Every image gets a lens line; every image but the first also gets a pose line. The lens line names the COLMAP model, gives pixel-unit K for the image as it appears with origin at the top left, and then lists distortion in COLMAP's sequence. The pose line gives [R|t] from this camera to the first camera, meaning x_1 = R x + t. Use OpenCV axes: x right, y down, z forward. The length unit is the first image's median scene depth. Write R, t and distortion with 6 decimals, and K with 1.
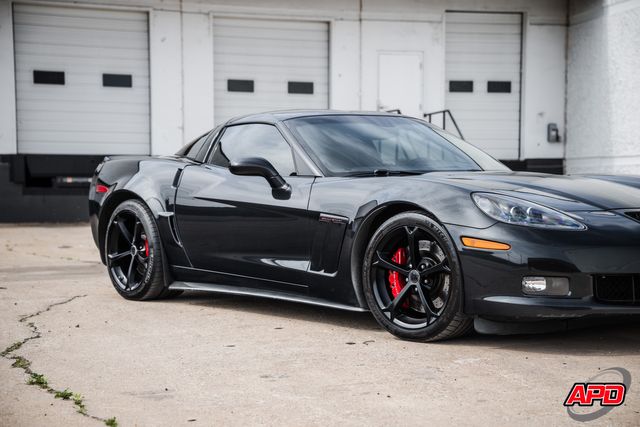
lens RADIAL K [[1250.9, 0, 321.8], [0, 1250.9, 213.6], [0, 0, 1]] dist [0.480676, 0.000000]
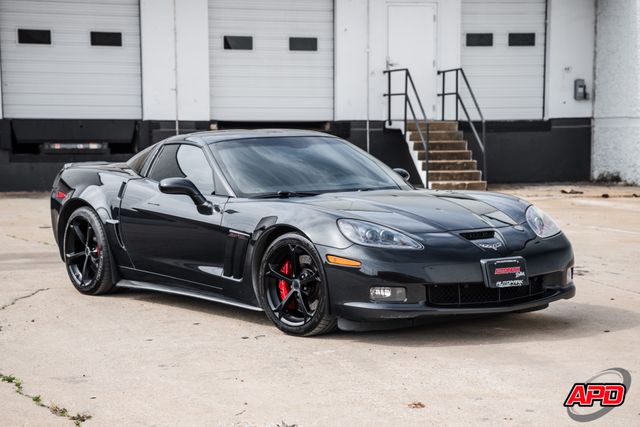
lens RADIAL K [[1472.1, 0, 309.3], [0, 1472.1, 245.4], [0, 0, 1]] dist [0.474870, 0.000000]
pose [[0.999215, -0.001184, -0.039606, 0.126149], [0.003488, 0.998301, 0.058171, -0.064433], [0.039469, -0.058263, 0.997521, -0.400053]]
